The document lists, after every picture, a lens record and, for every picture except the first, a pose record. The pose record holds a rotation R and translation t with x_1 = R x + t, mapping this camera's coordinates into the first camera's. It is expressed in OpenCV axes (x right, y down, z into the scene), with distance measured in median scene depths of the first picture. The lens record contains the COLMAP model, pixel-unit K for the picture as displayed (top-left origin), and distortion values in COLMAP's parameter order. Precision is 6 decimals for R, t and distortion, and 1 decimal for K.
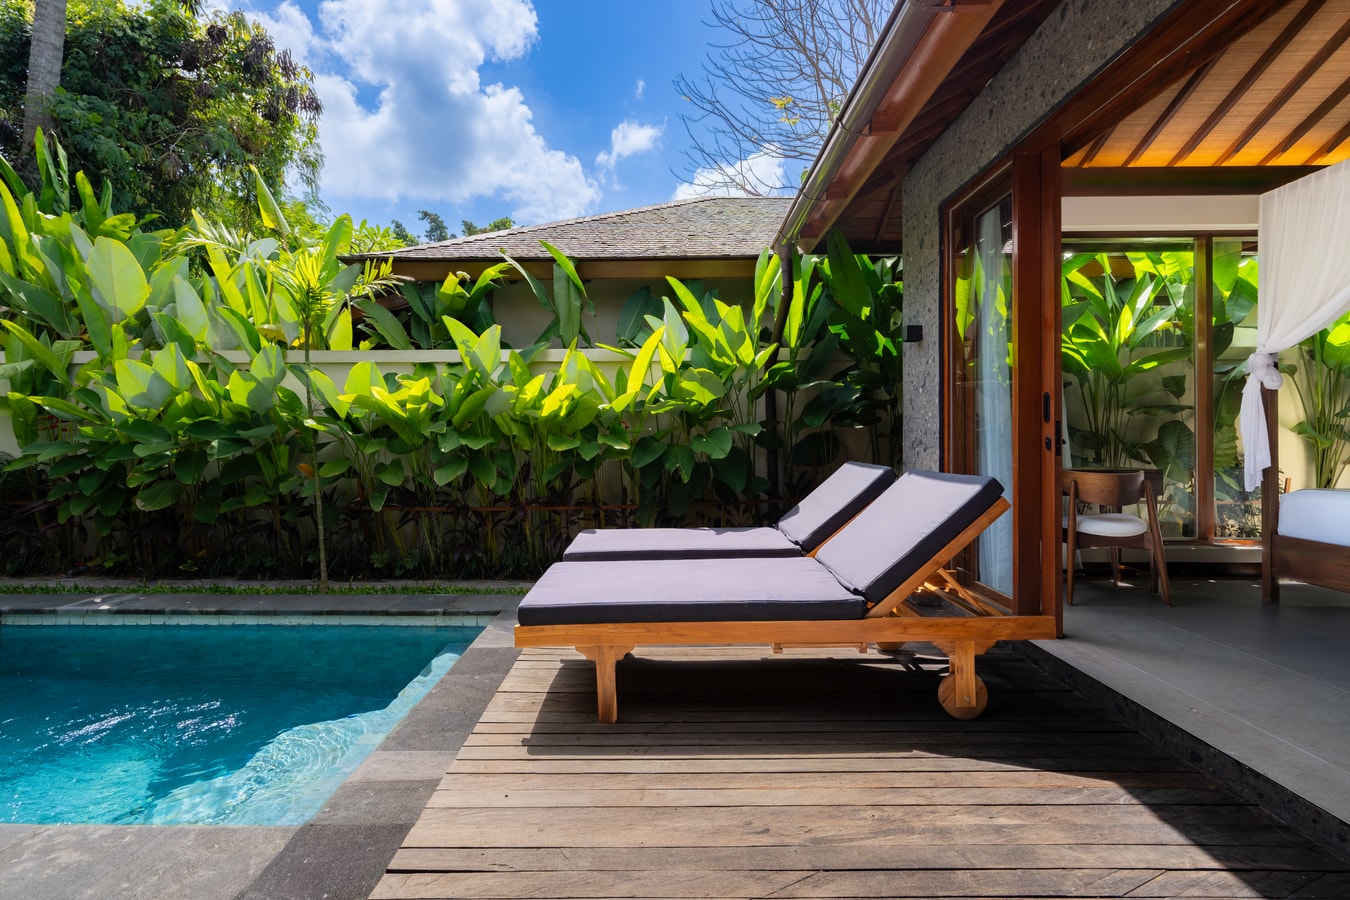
lens RADIAL K [[615.0, 0, 658.0], [0, 615.0, 432.8], [0, 0, 1]] dist [-0.002124, 0.000707]
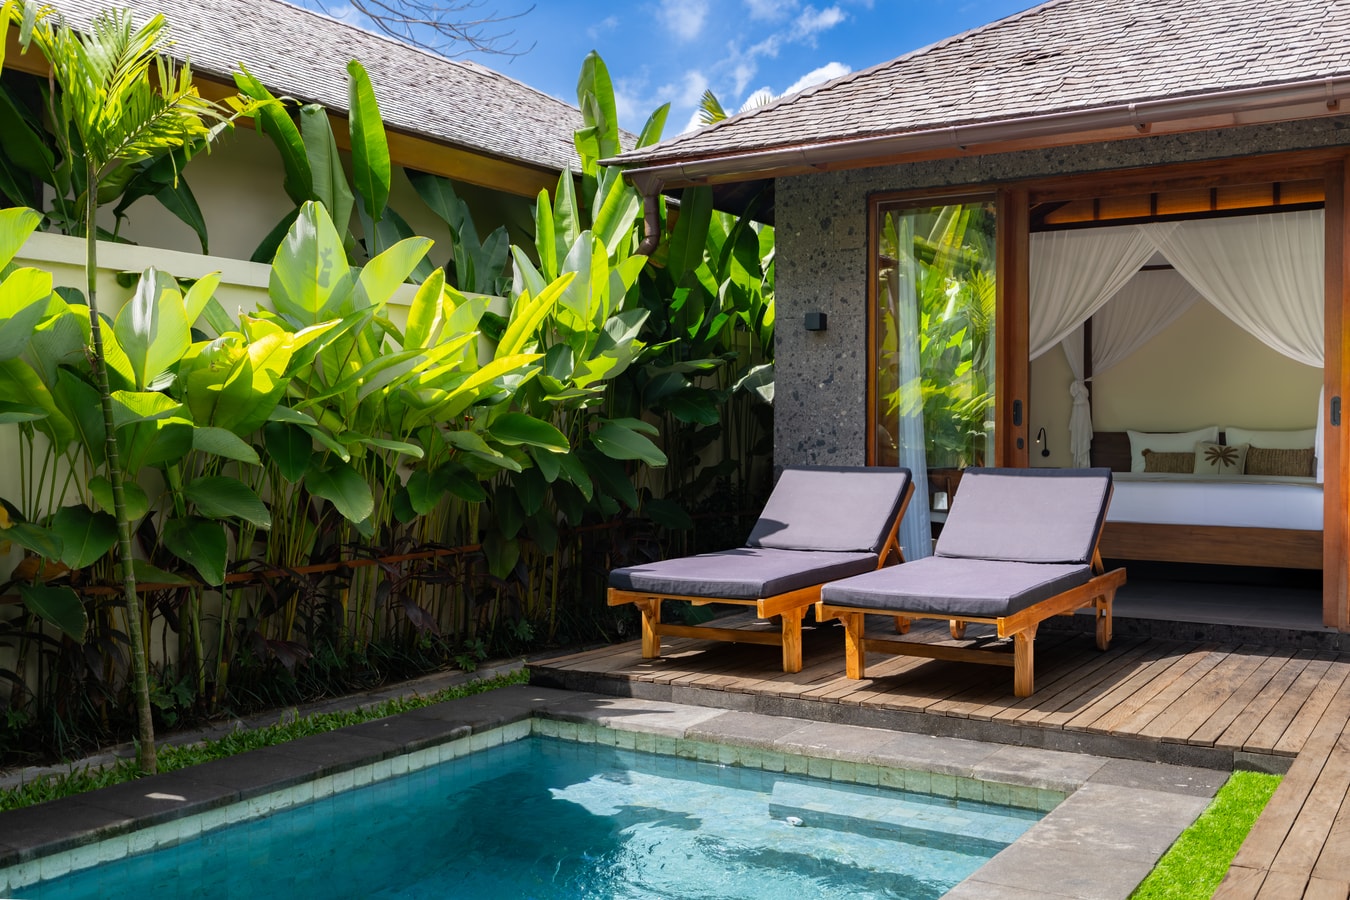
lens RADIAL K [[1333.1, 0, 675.0], [0, 1333.1, 450.0], [0, 0, 1]] dist [0.001118, 0.016203]
pose [[0.520743, -0.005694, 0.853695, -1.338718], [-0.011137, 0.999847, 0.013462, 0.001444], [-0.853641, -0.016518, 0.520600, 0.163354]]
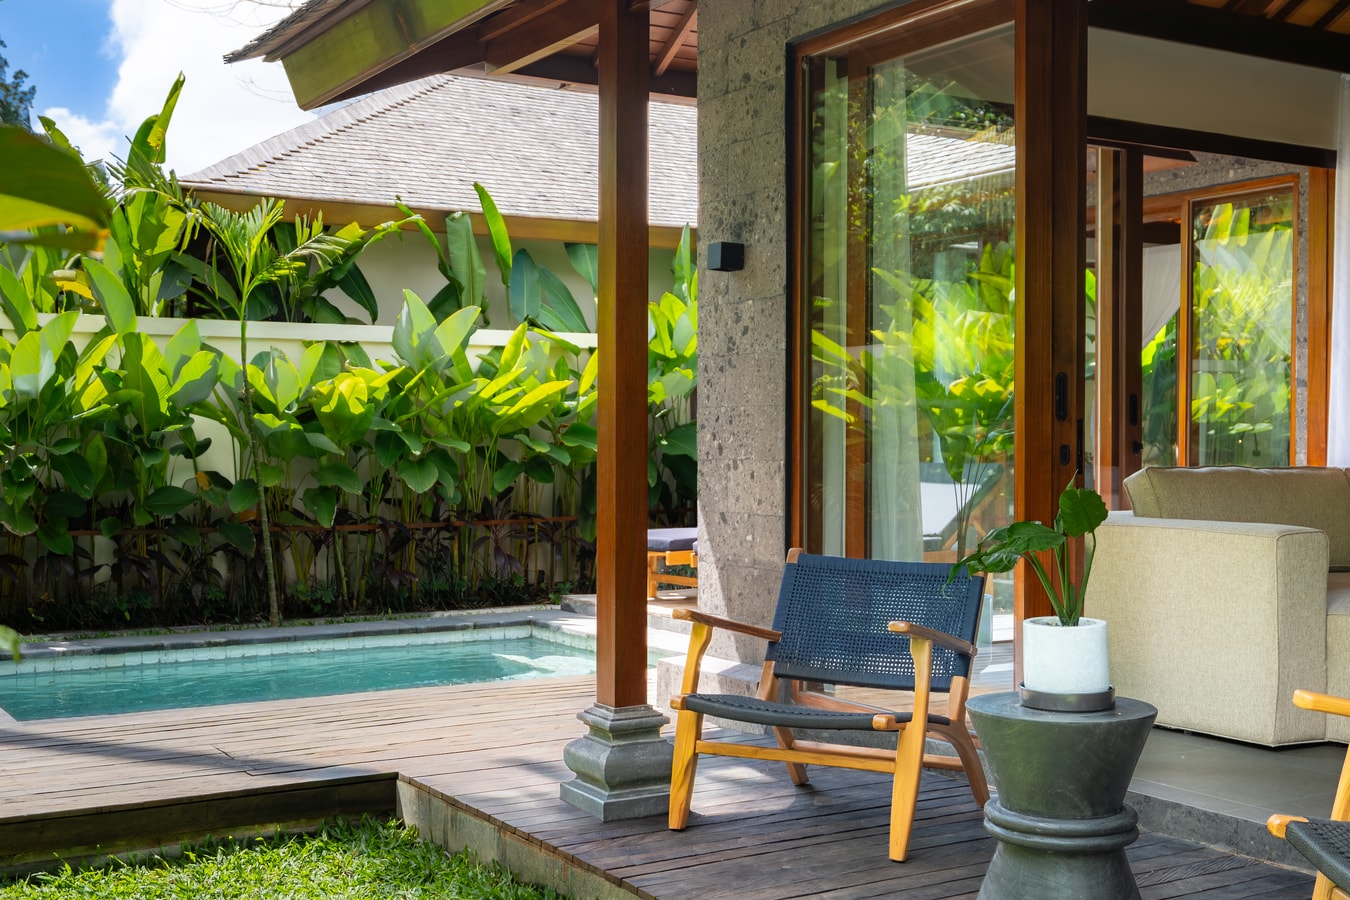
lens RADIAL K [[1603.5, 0, 675.0], [0, 1603.5, 450.0], [0, 0, 1]] dist [0.006763, 0.030098]
pose [[0.847381, -0.001762, 0.530982, -1.372034], [-0.007903, 0.999842, 0.015930, -0.015501], [-0.530927, -0.017695, 0.847233, -1.208997]]
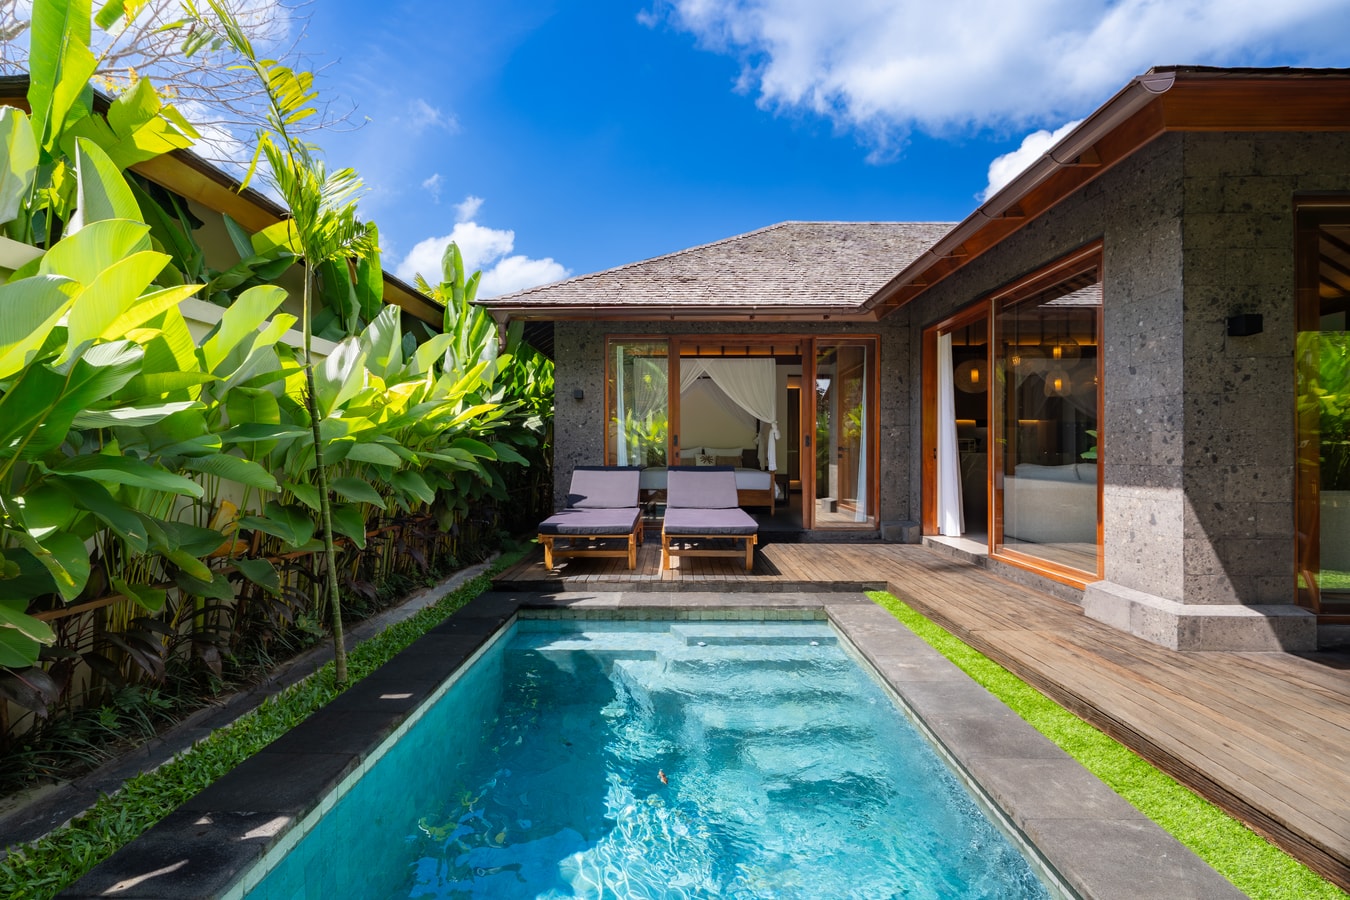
lens RADIAL K [[609.9, 0, 675.0], [0, 609.9, 450.0], [0, 0, 1]] dist [-0.001200, 0.000190]
pose [[0.006746, 0.004144, 0.999969, -1.361837], [-0.010676, 0.999935, -0.004072, 0.006038], [-0.999920, -0.010649, 0.006790, 0.701706]]
